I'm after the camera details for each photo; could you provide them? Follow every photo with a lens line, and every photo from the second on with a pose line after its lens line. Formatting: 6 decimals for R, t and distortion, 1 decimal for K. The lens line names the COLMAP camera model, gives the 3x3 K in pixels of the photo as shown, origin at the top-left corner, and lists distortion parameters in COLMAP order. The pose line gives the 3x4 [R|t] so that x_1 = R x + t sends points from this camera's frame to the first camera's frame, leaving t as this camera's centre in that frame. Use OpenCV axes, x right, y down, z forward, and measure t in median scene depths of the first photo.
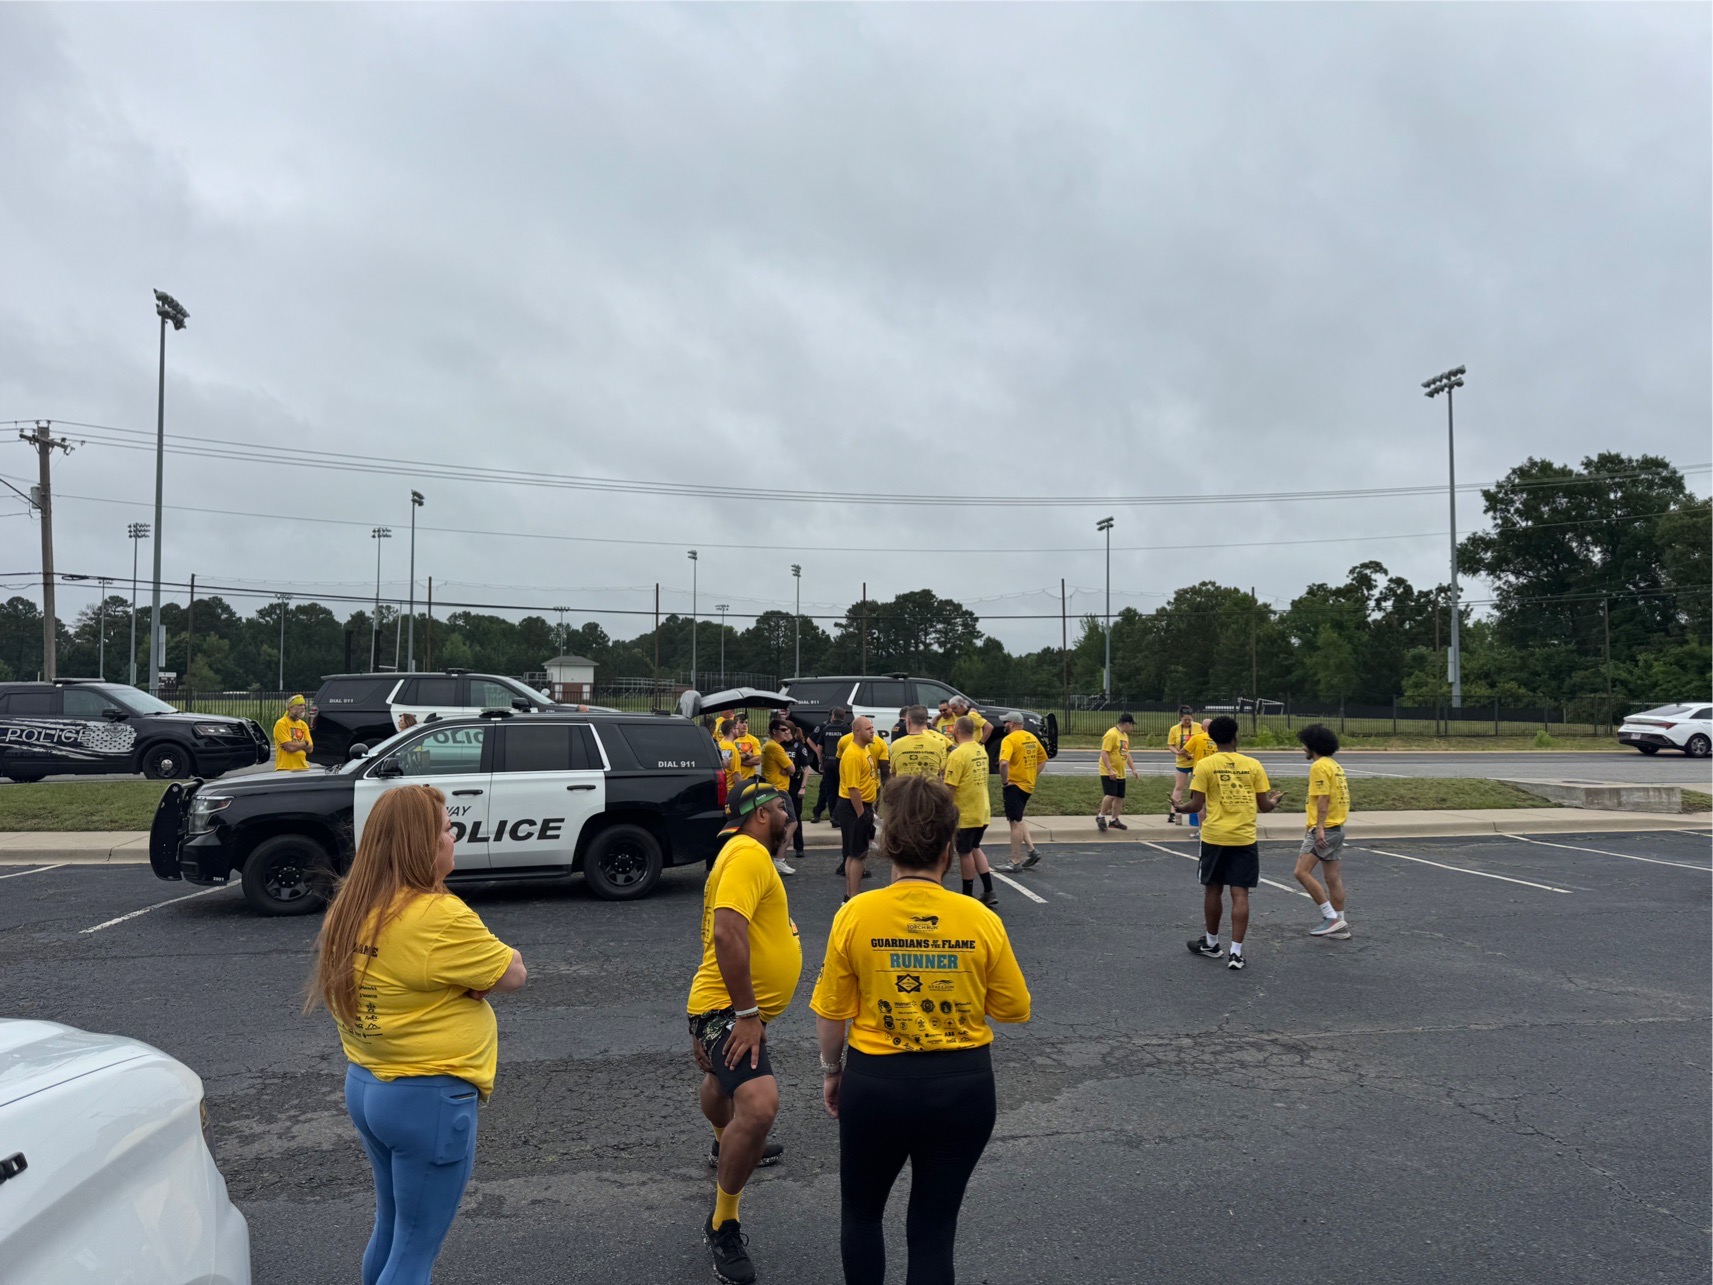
lens RADIAL K [[1244.0, 0, 835.3], [0, 1244.0, 635.5], [0, 0, 1]] dist [0.097848, -0.148415]
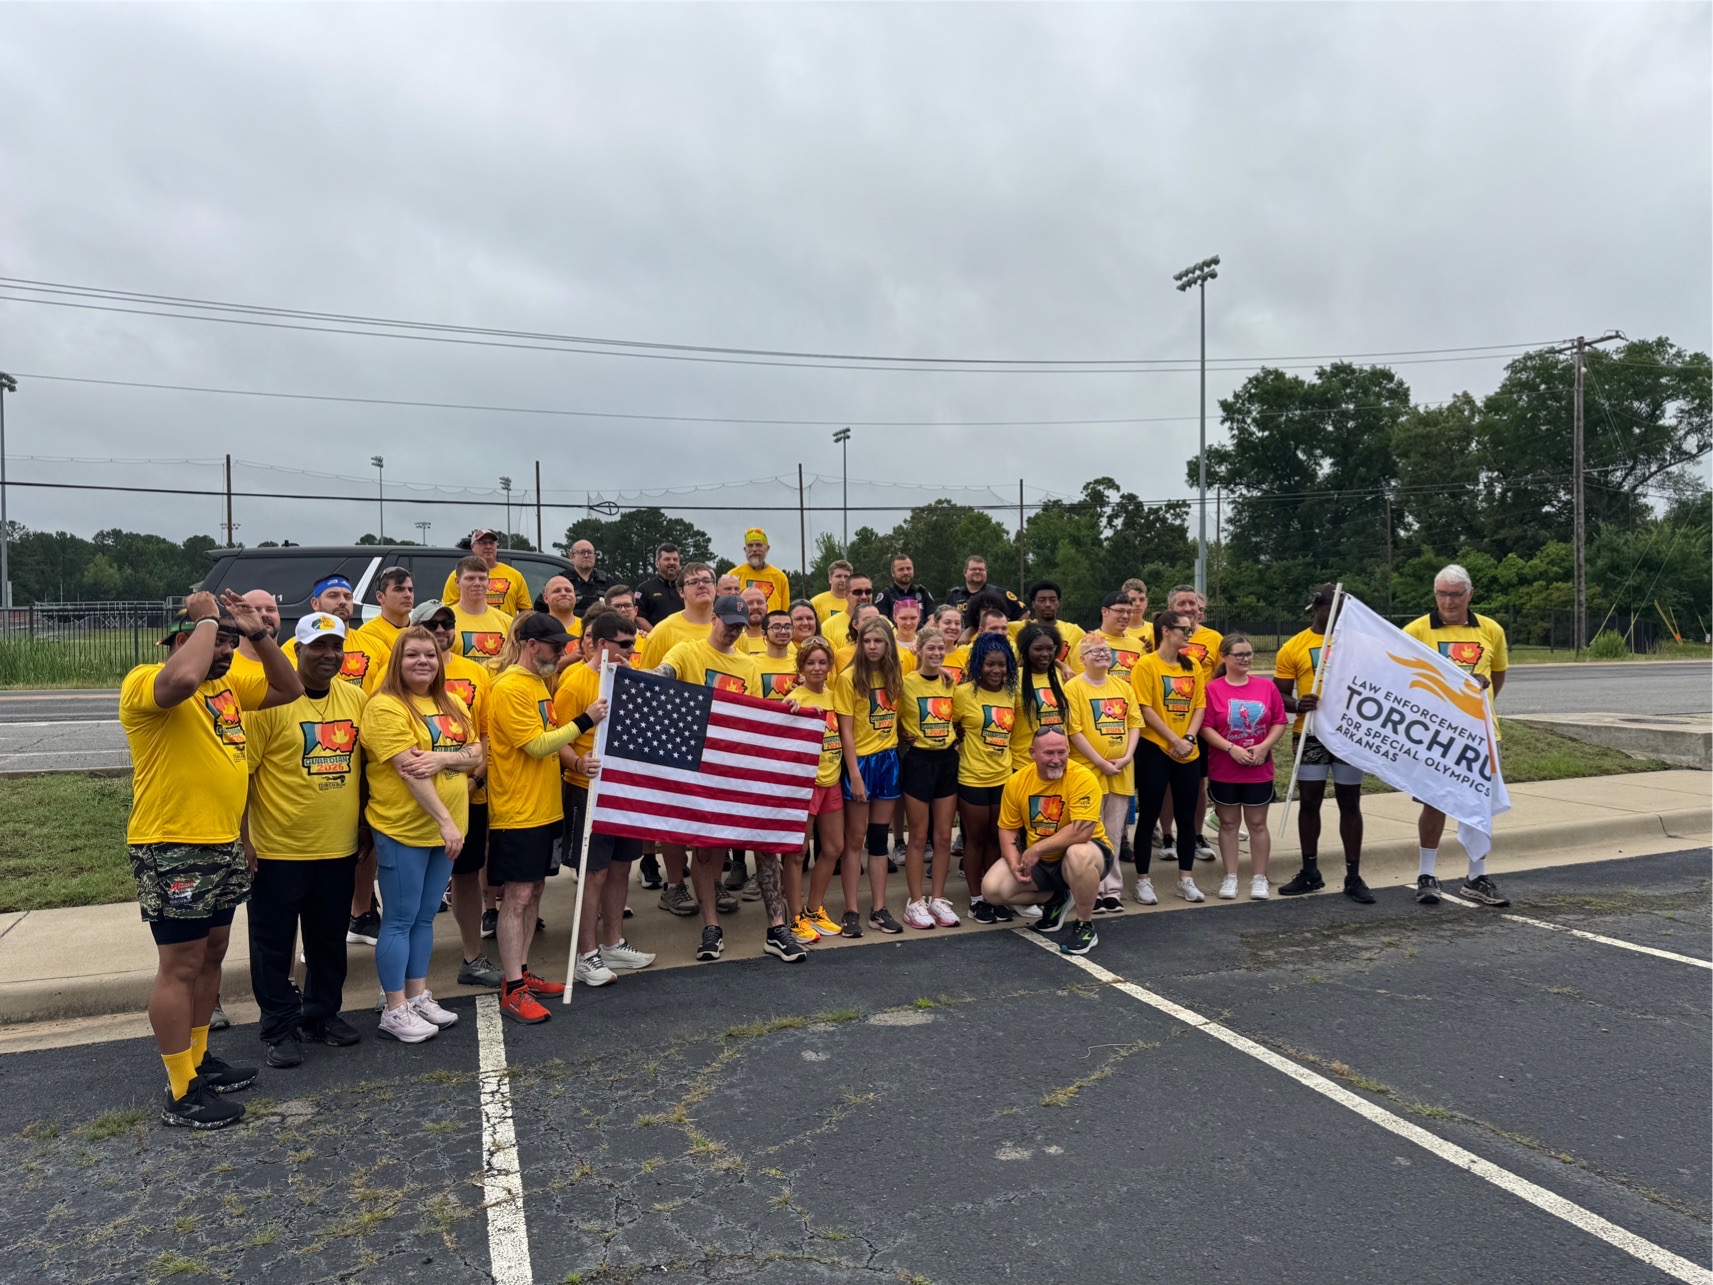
lens RADIAL K [[1213.7, 0, 835.7], [0, 1213.7, 667.5], [0, 0, 1]] dist [0.004857, -0.002948]
pose [[0.977749, -0.019432, 0.208878, 0.024421], [0.001726, 0.996412, 0.084615, 0.010688], [-0.209773, -0.082372, 0.974274, 0.136071]]
